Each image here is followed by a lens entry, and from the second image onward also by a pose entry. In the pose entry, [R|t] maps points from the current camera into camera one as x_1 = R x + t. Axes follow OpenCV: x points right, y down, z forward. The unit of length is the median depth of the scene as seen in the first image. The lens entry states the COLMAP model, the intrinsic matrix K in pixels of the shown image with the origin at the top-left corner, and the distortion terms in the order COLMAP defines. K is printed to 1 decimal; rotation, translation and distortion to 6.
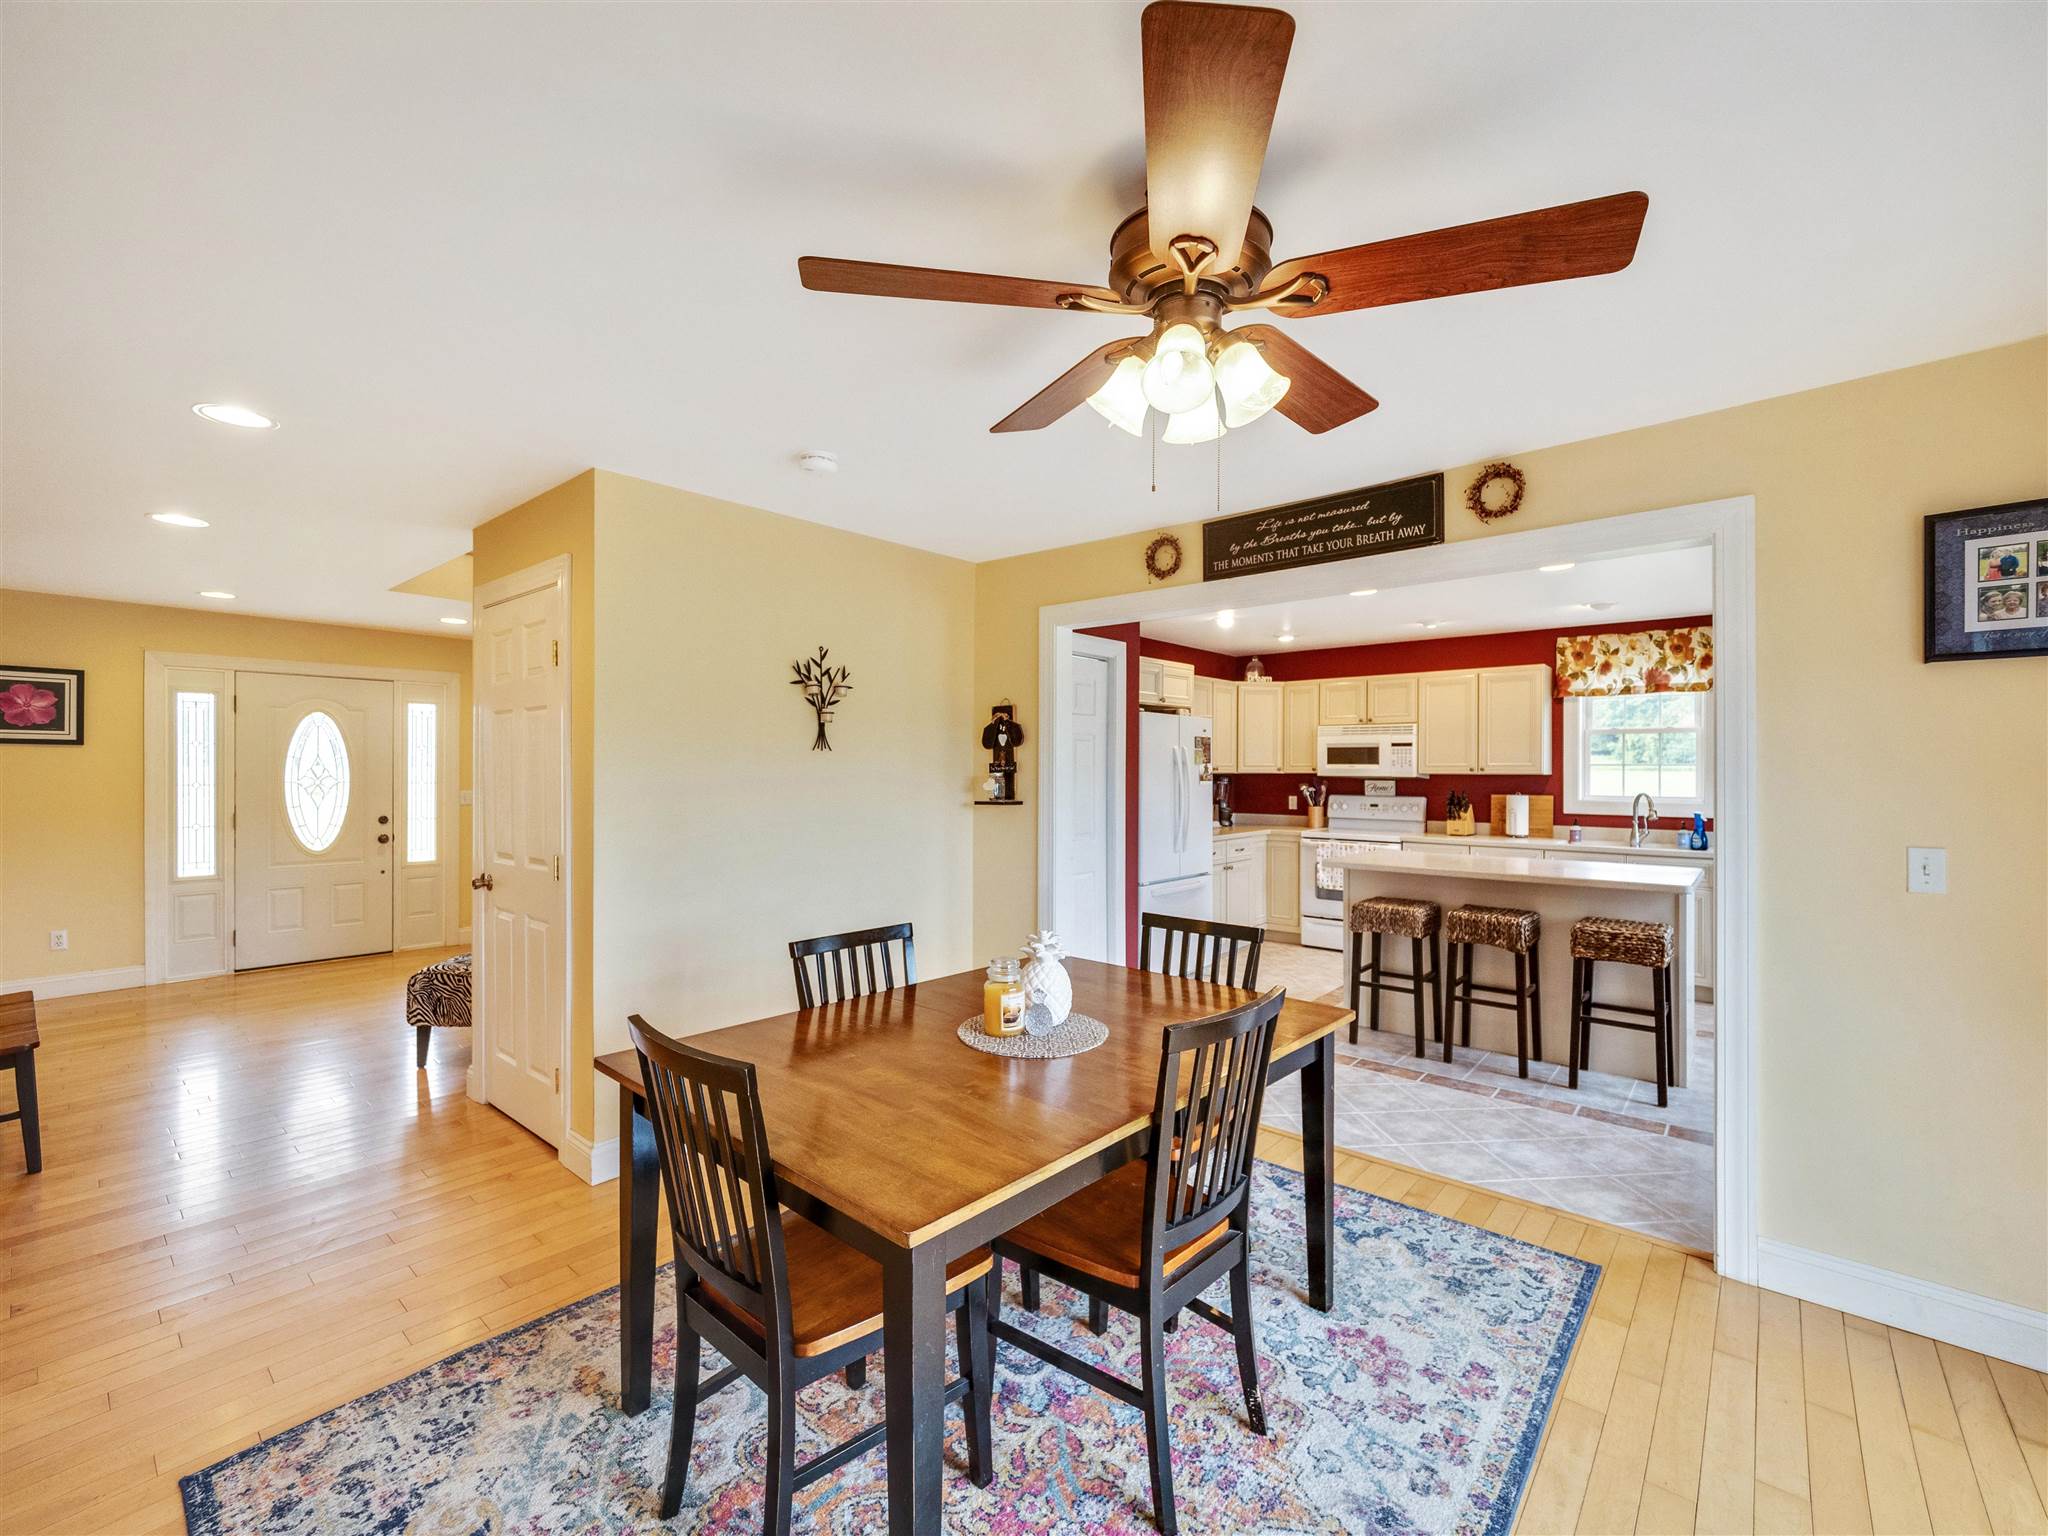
lens RADIAL K [[910.6, 0, 1055.4], [0, 910.6, 768.2], [0, 0, 1]] dist [-0.003038, -0.000845]
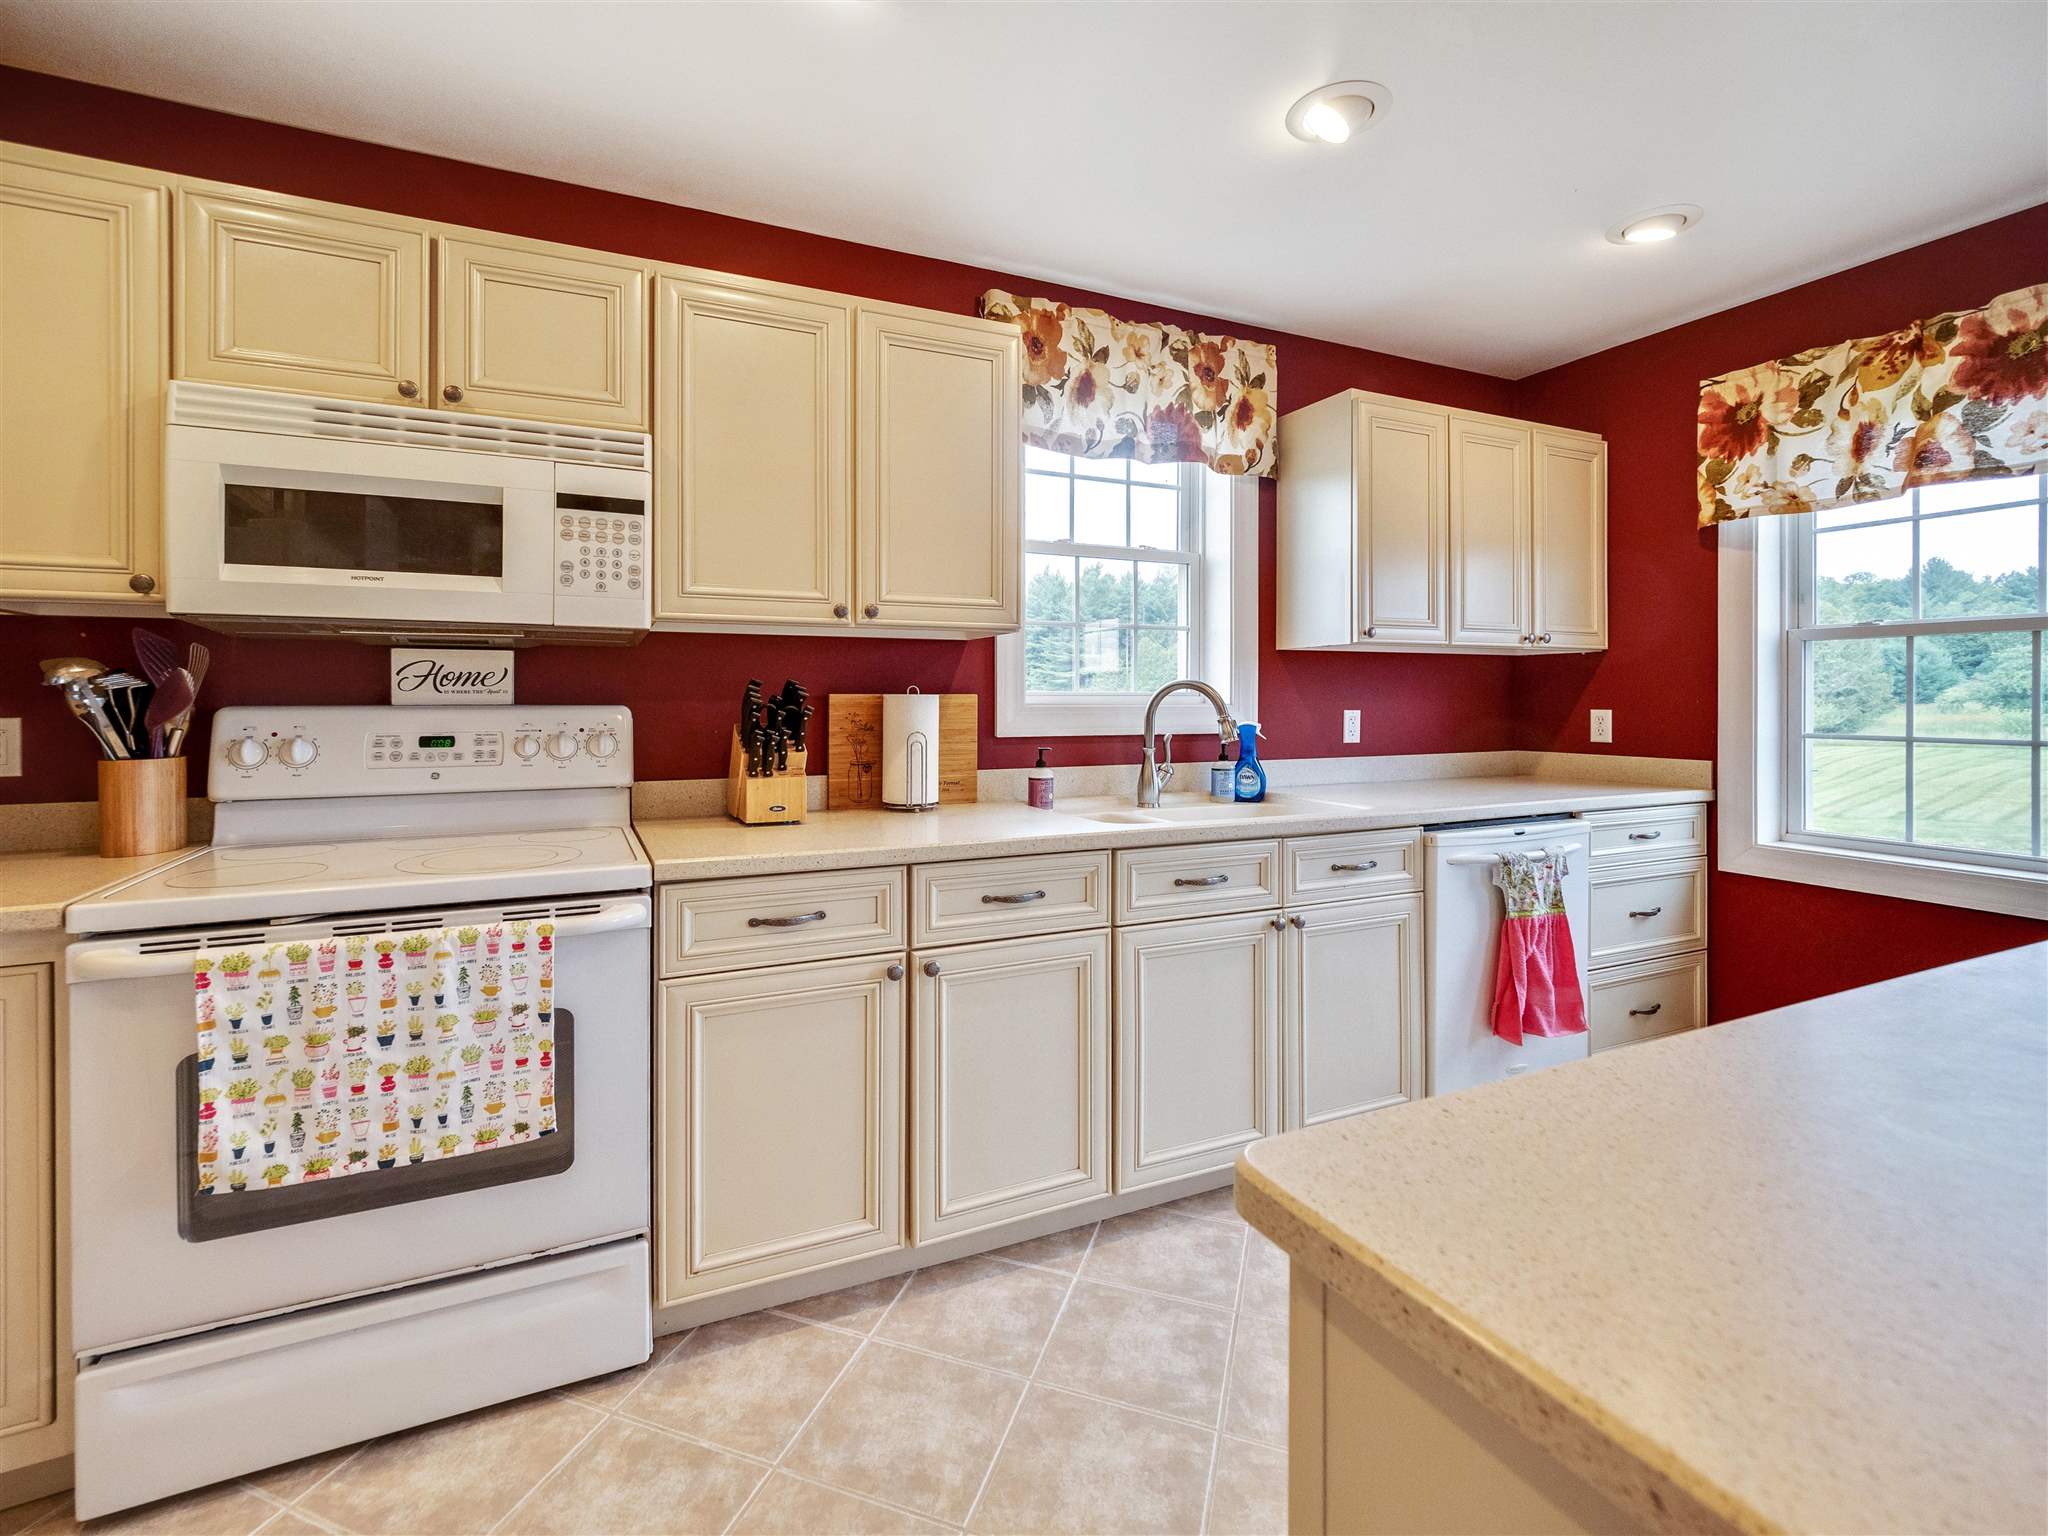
lens RADIAL K [[910.6, 0, 1018.0], [0, 910.6, 693.7], [0, 0, 1]] dist [-0.003038, -0.000845]
pose [[0.430526, 0.000649, 0.902578, 0.353945], [-0.000861, 1.000000, -0.000308, 0.052497], [-0.902578, -0.000645, 0.430526, 1.417373]]
